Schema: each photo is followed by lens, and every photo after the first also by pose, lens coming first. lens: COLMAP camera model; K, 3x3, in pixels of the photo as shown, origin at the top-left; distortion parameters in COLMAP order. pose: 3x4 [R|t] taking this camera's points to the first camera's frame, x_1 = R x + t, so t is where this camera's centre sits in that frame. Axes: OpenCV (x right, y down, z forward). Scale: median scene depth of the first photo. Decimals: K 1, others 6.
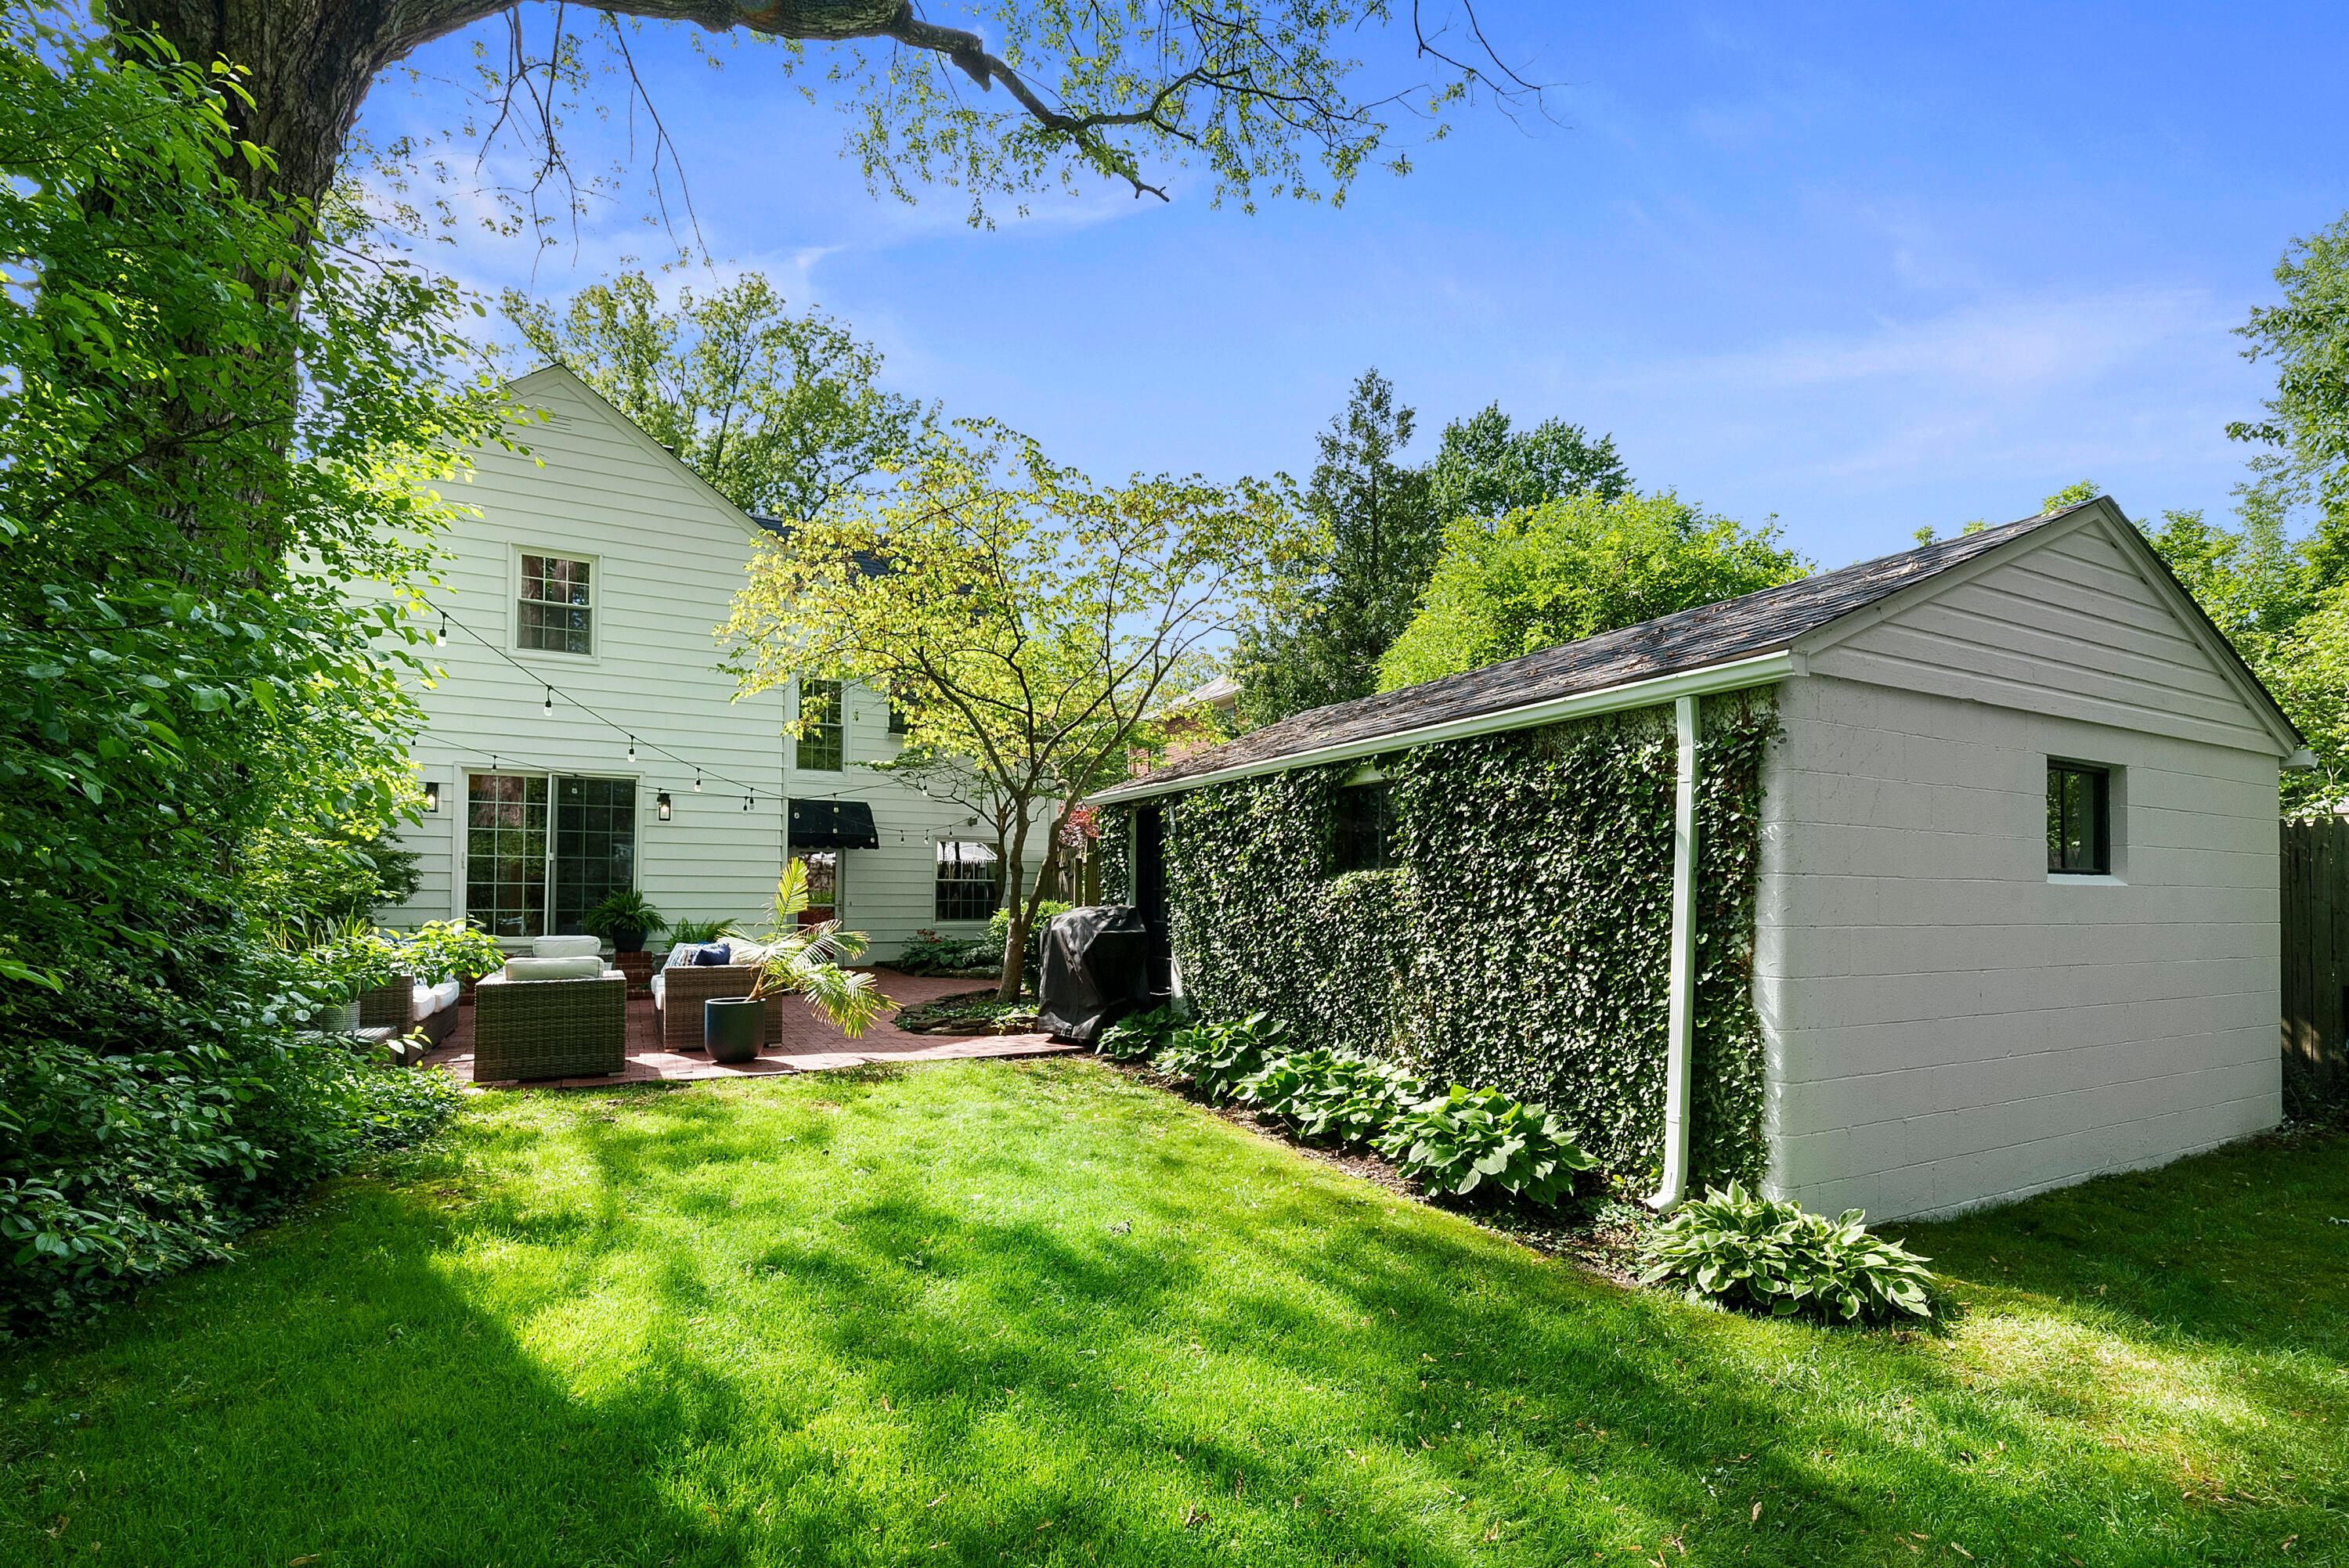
lens RADIAL K [[1056.7, 0, 1171.4], [0, 1056.7, 882.1], [0, 0, 1]] dist [0.000220, 0.000003]
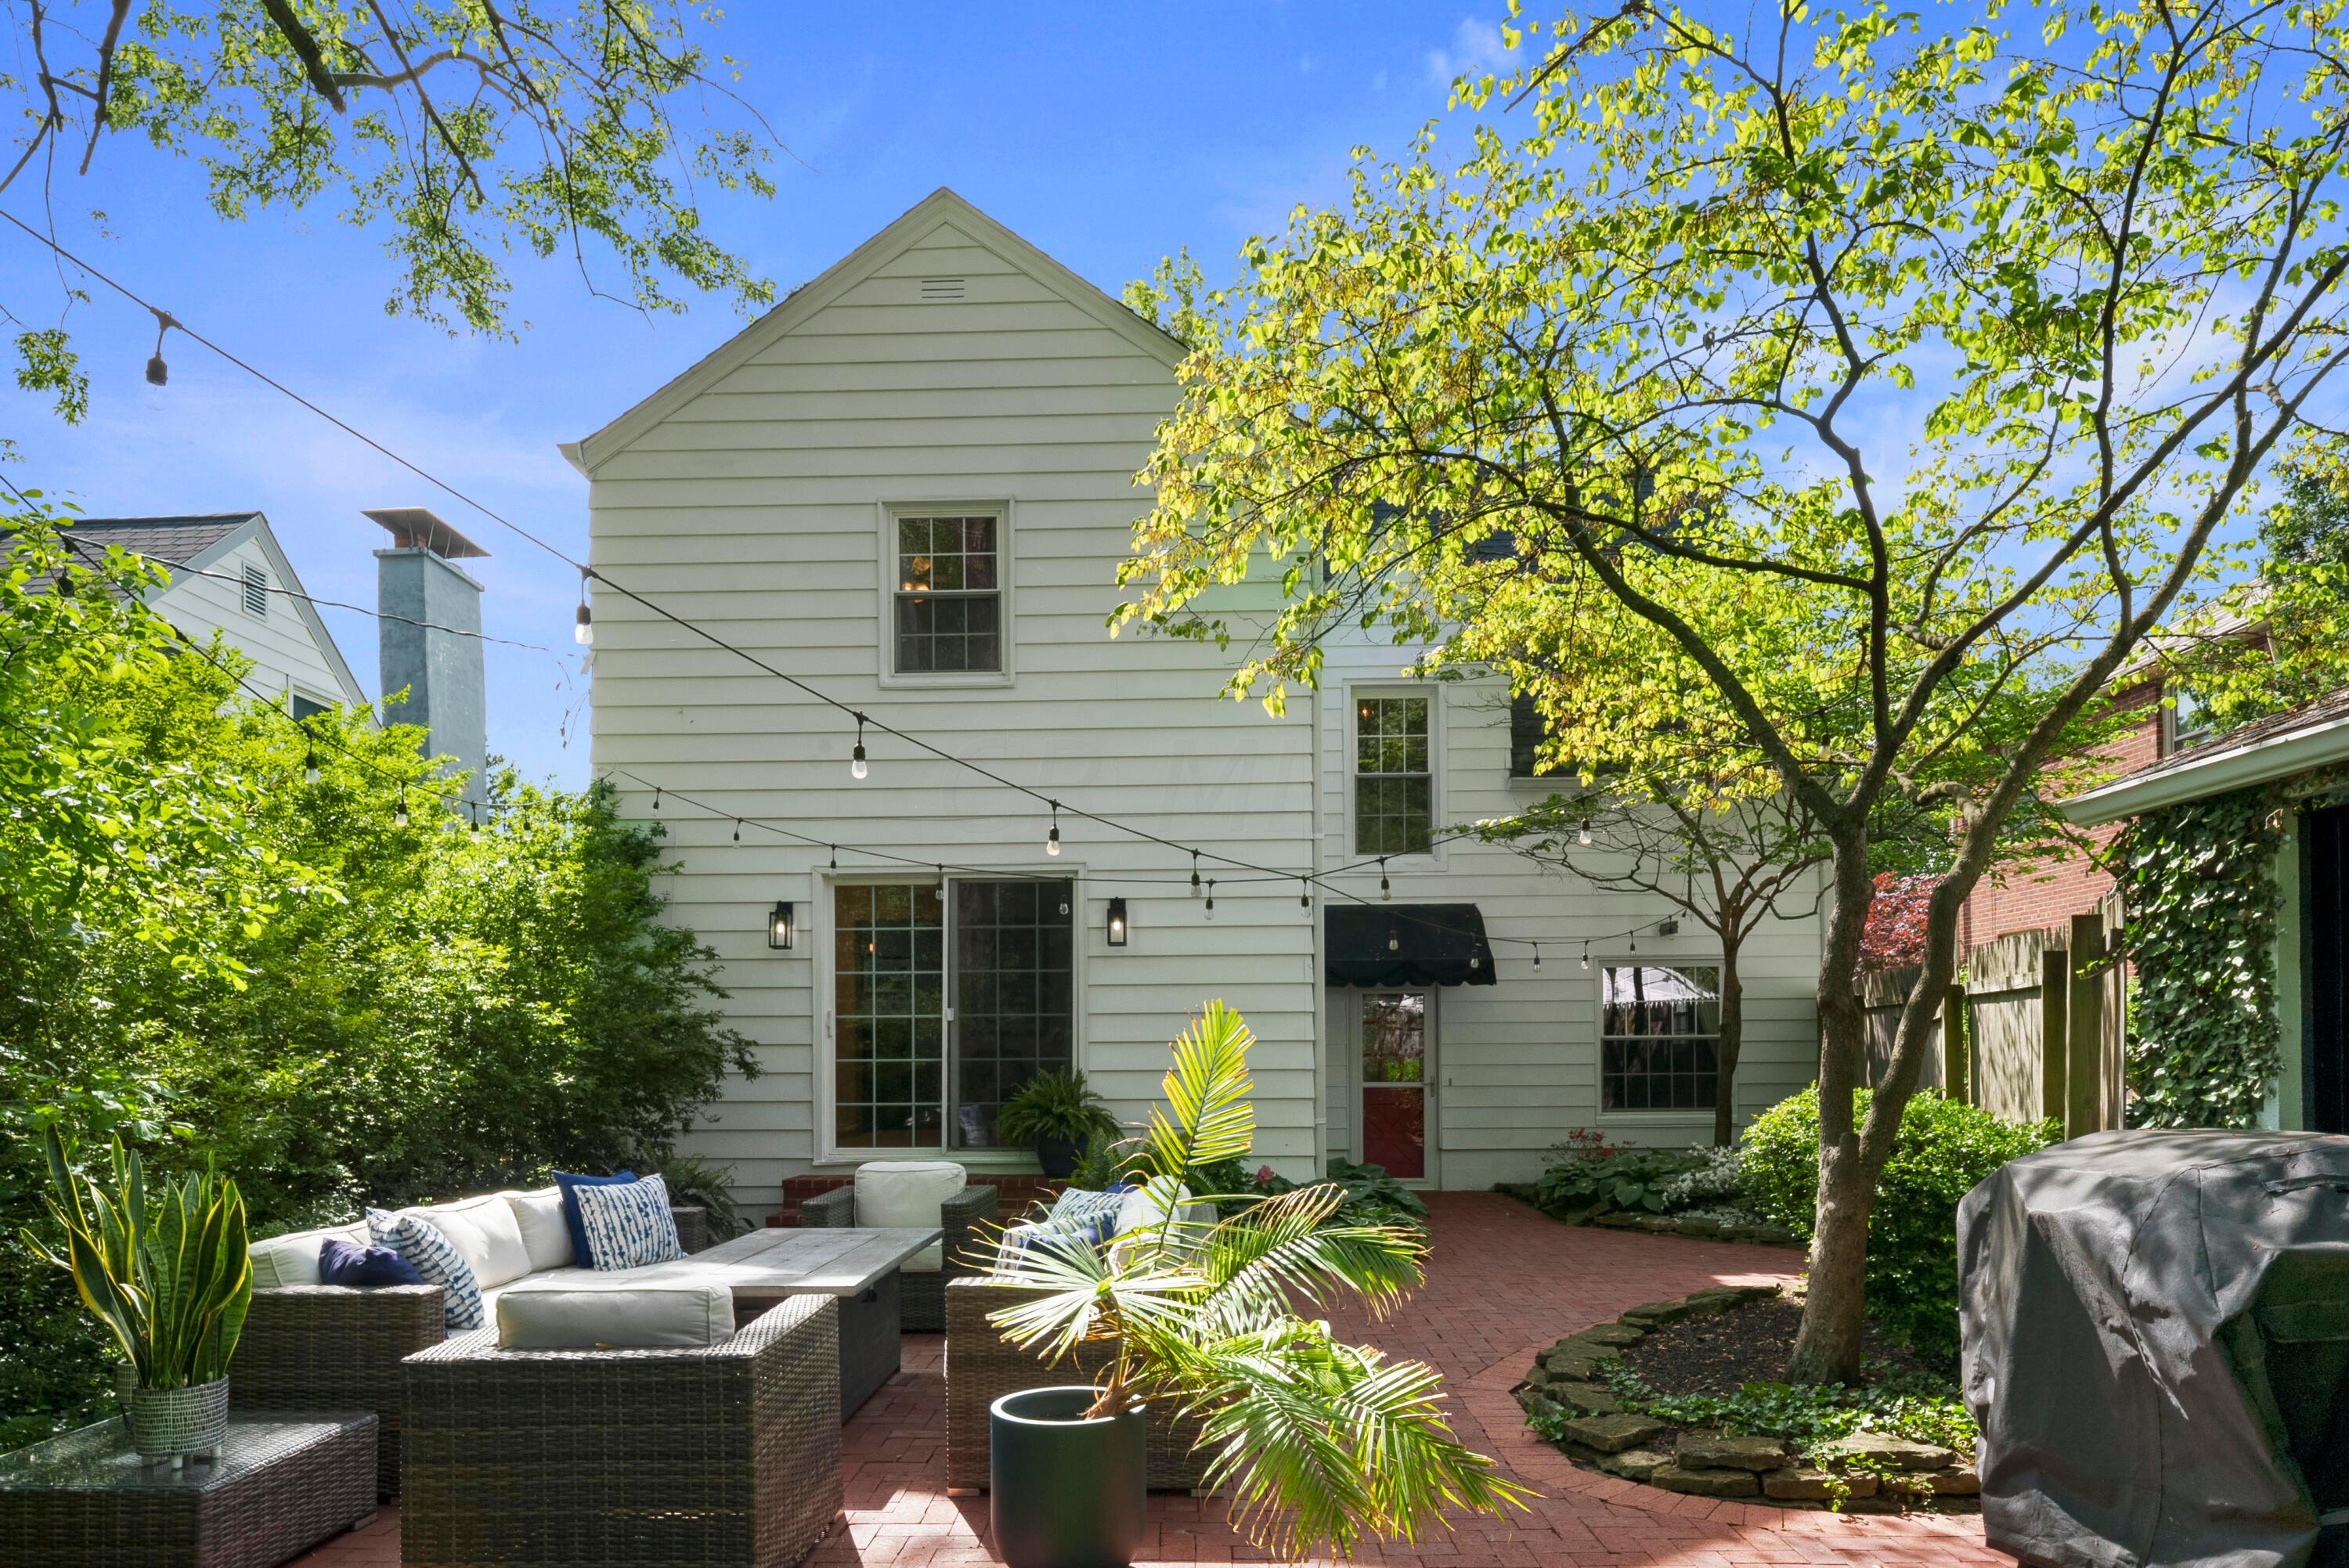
lens RADIAL K [[1350.3, 0, 1173.6], [0, 1350.3, 1041.5], [0, 0, 1]] dist [0.002844, 0.000257]
pose [[0.869076, -0.017329, -0.494375, -0.094641], [0.020115, 0.999798, 0.000316, -0.006363], [0.494270, -0.010219, 0.869249, 0.383909]]
